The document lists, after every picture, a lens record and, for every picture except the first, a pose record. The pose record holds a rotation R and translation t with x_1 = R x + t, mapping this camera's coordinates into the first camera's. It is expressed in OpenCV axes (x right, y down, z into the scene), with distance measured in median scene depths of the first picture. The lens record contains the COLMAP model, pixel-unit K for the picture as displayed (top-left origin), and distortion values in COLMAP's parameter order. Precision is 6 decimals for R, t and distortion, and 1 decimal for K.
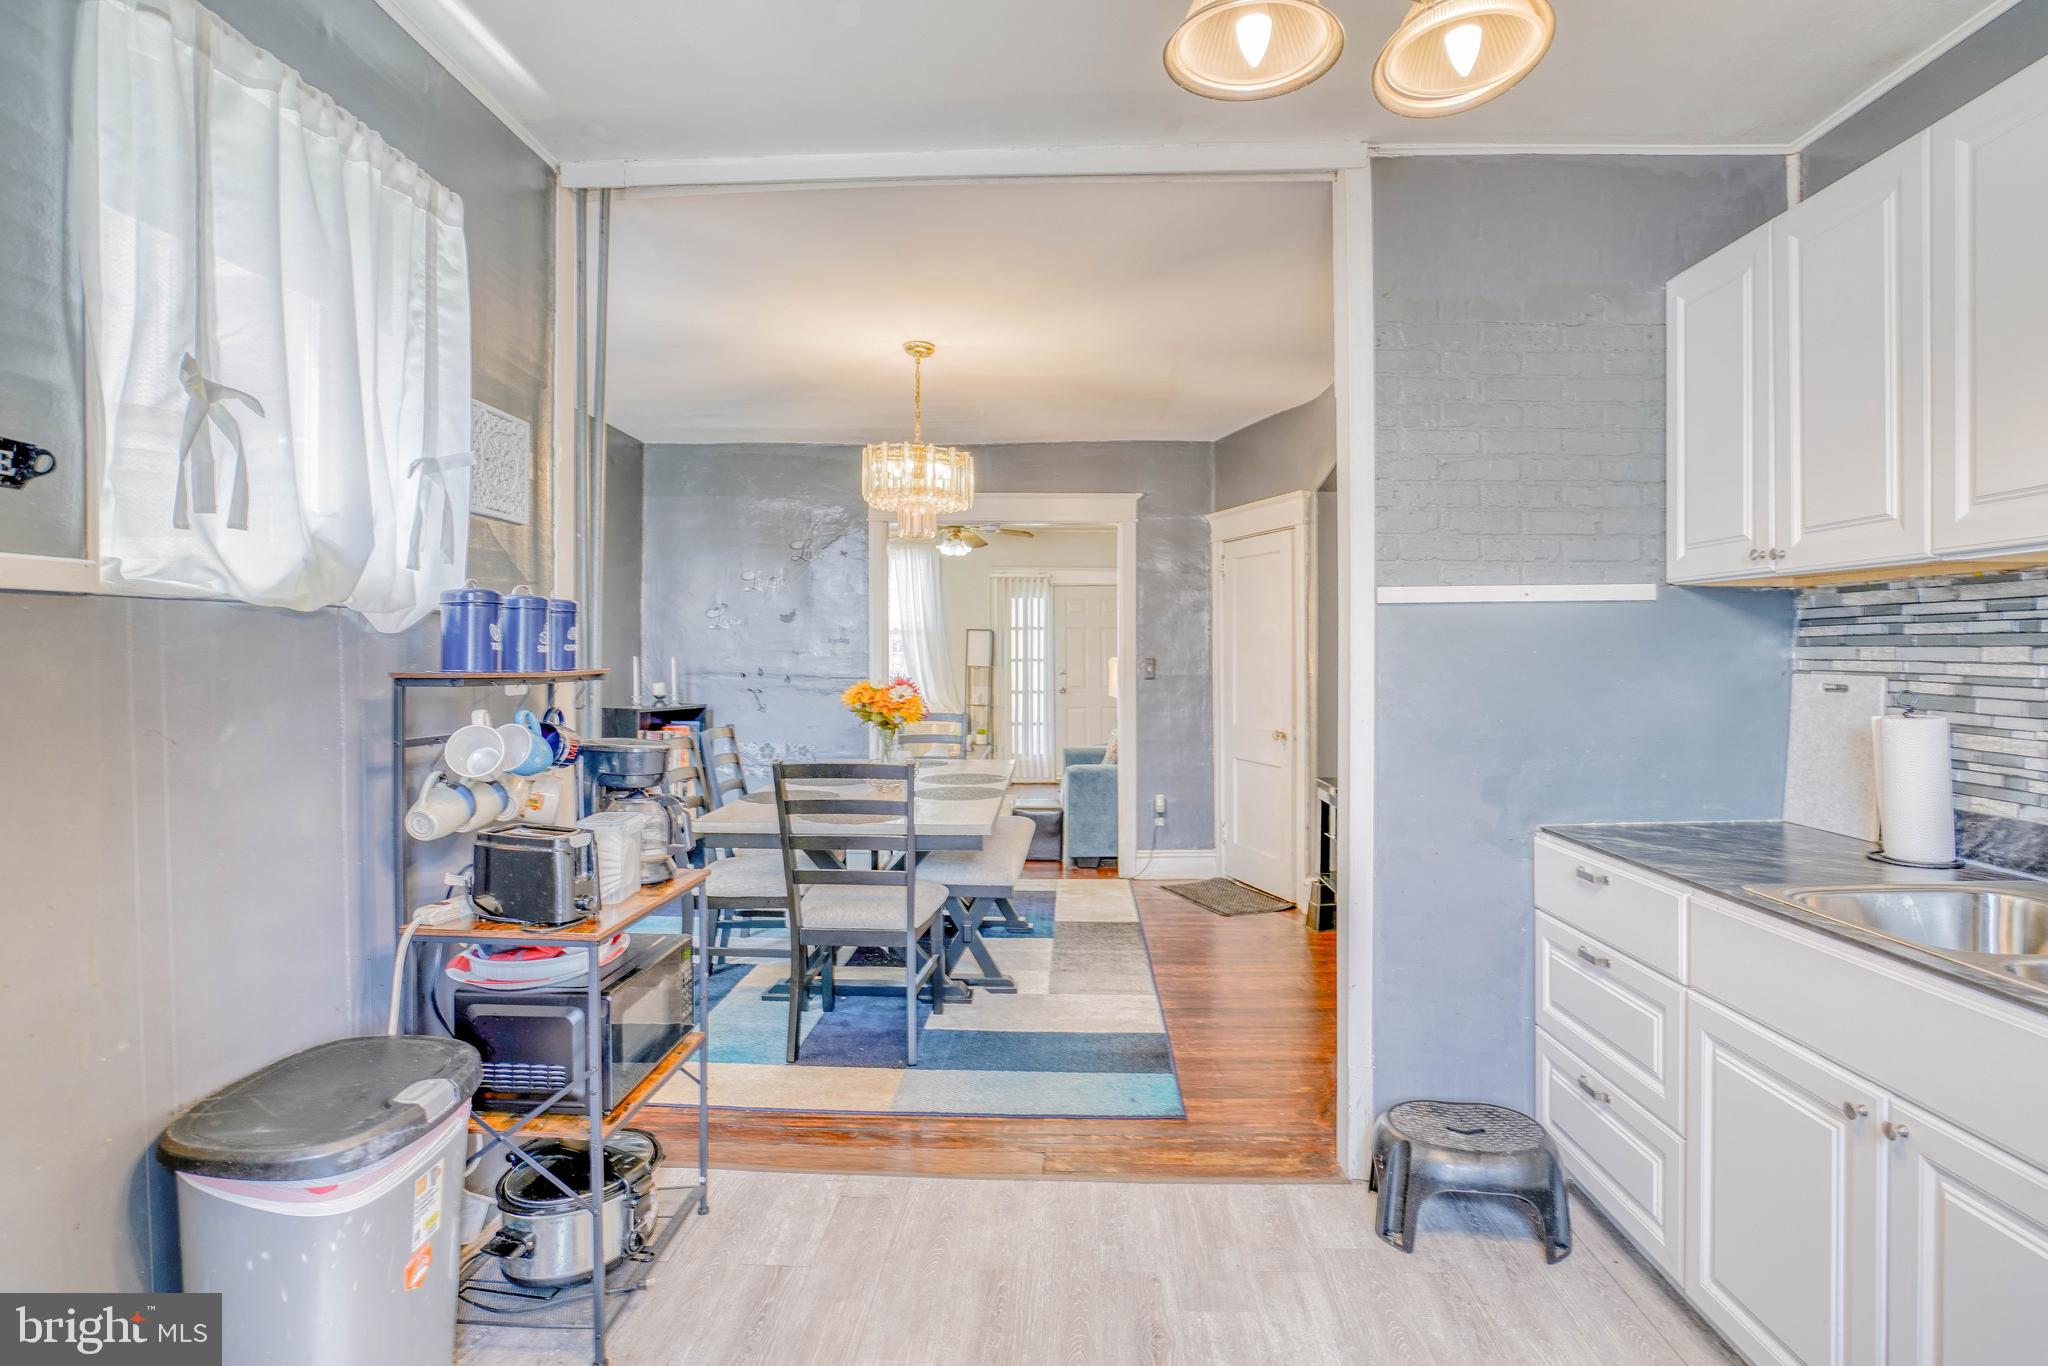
lens RADIAL K [[976.1, 0, 1035.2], [0, 976.1, 665.6], [0, 0, 1]] dist [-0.046934, 0.019221]
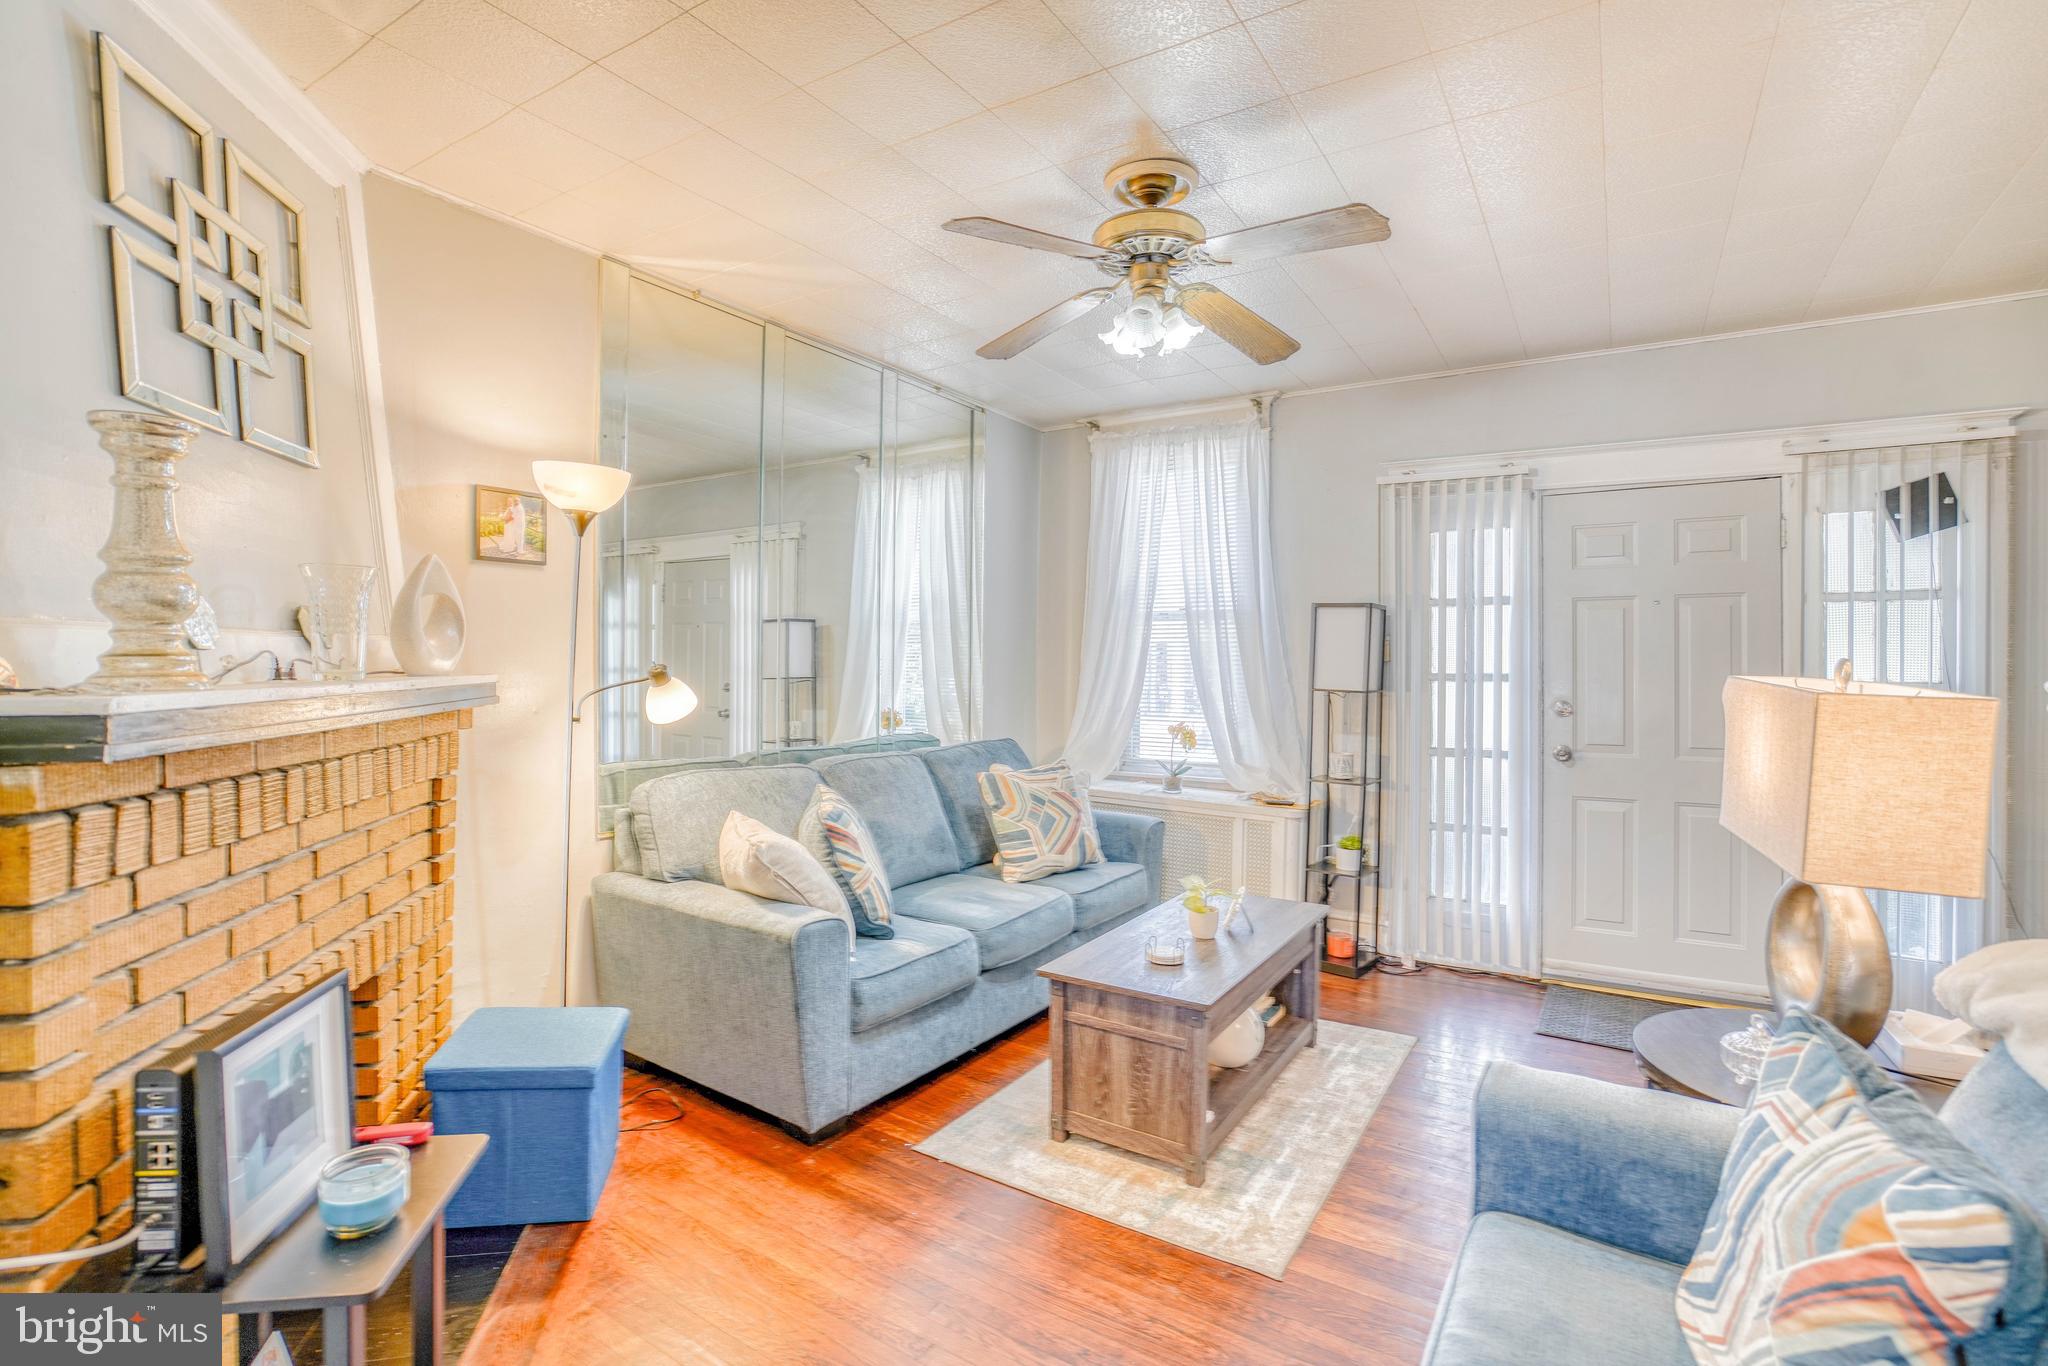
lens RADIAL K [[976.1, 0, 1038.9], [0, 976.1, 671.2], [0, 0, 1]] dist [-0.046934, 0.019221]
pose [[0.856540, 0.010485, -0.515975, 0.088176], [-0.014585, 0.999886, -0.003893, -0.007335], [0.515875, 0.010860, 0.856595, 1.032671]]
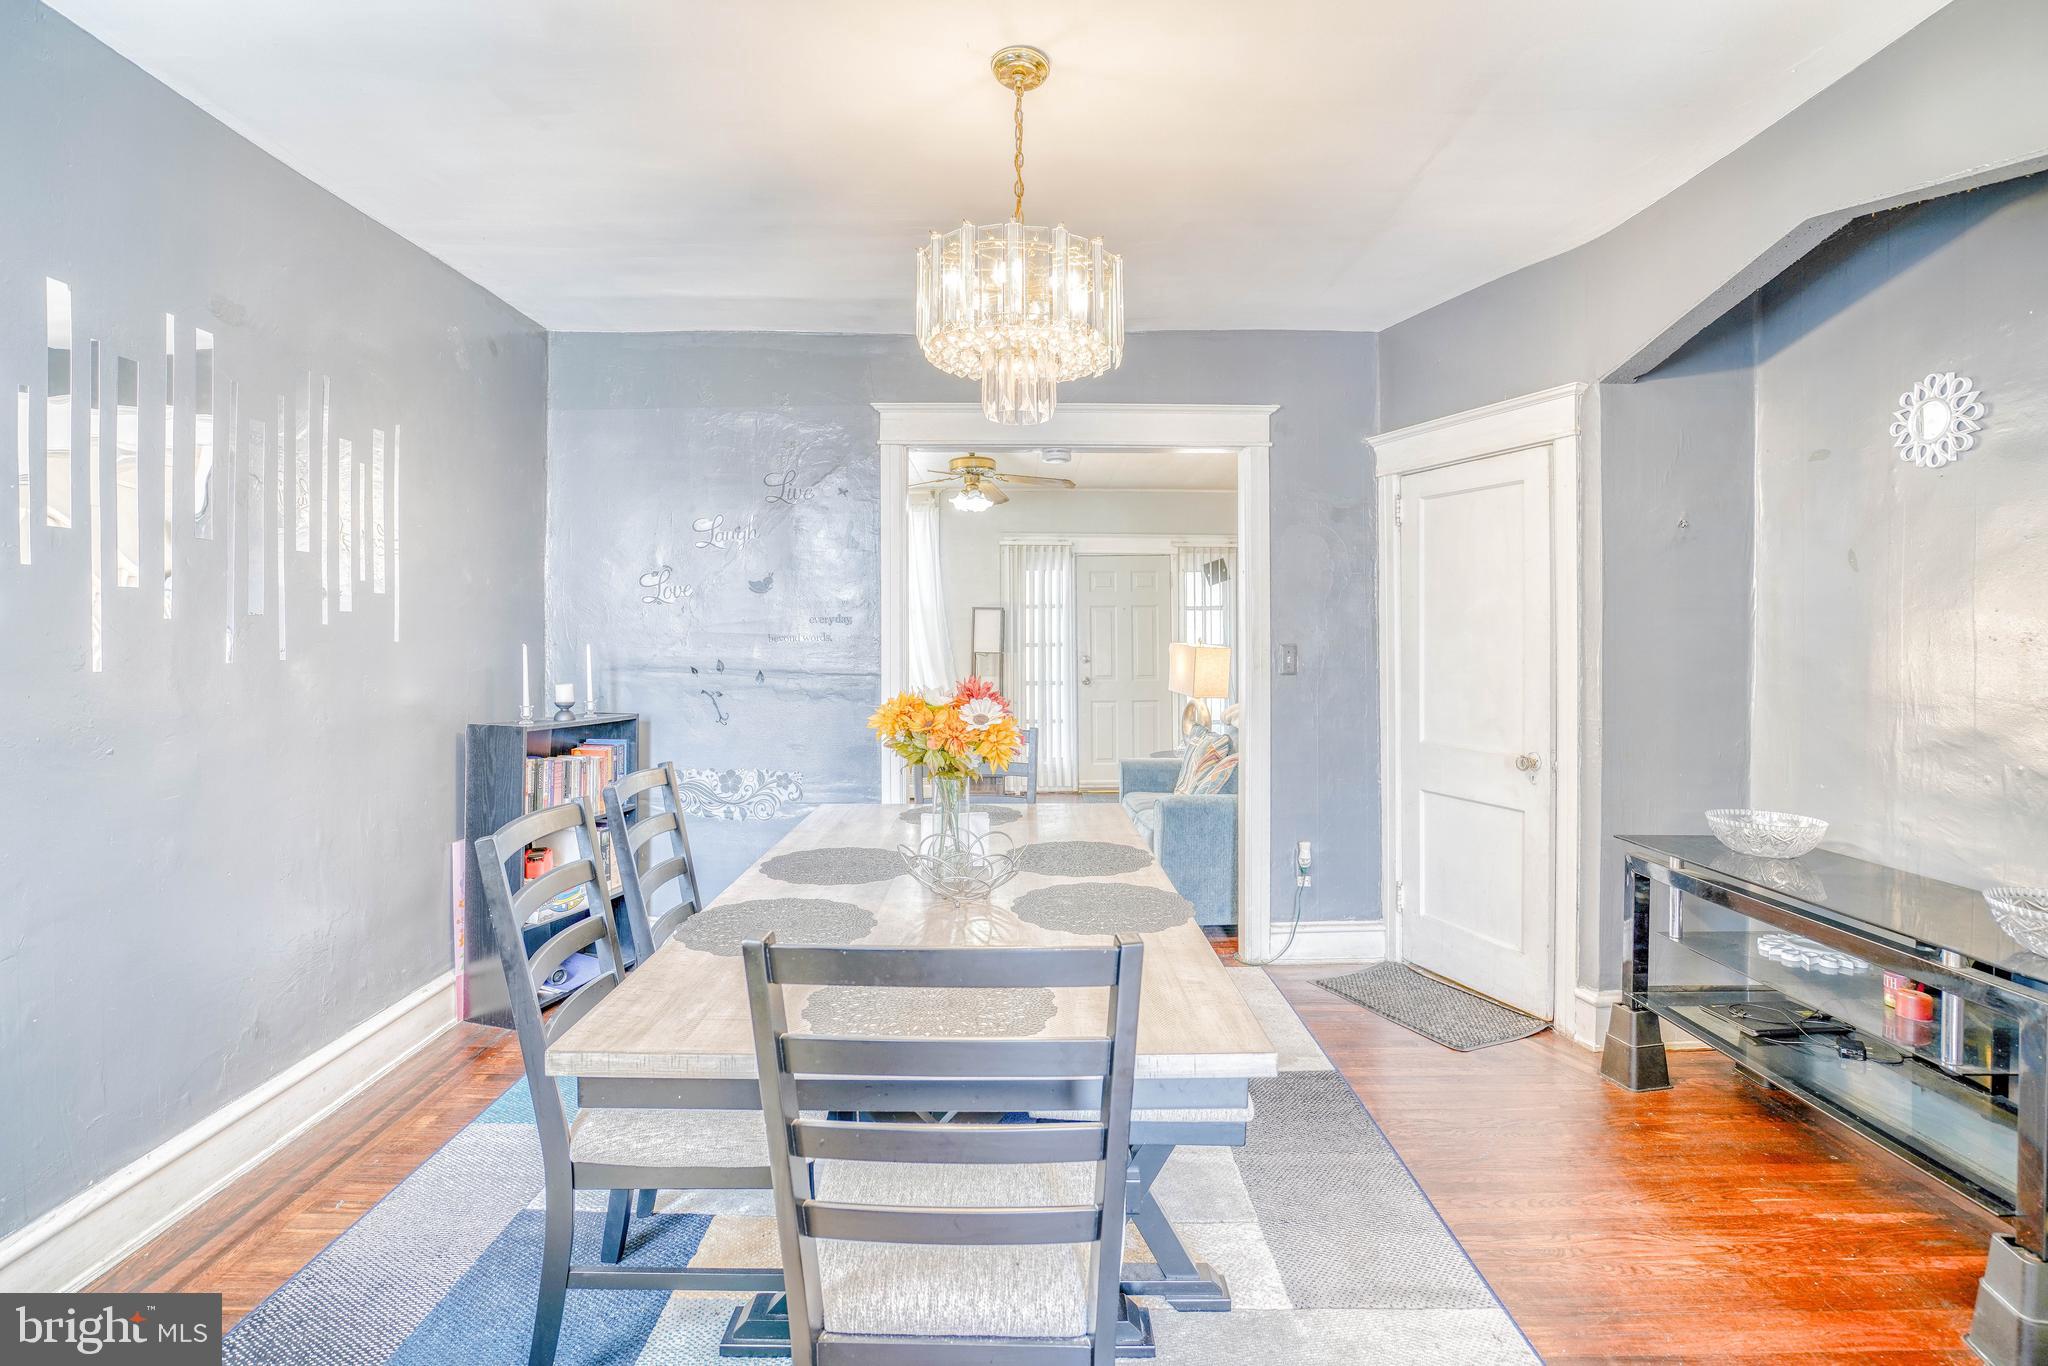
lens RADIAL K [[976.1, 0, 1029.4], [0, 976.1, 641.4], [0, 0, 1]] dist [-0.046934, 0.019221]
pose [[0.999551, -0.002231, 0.029878, -0.085832], [0.002435, 0.999974, -0.006810, -0.005247], [-0.029862, 0.006880, 0.999530, 0.311558]]
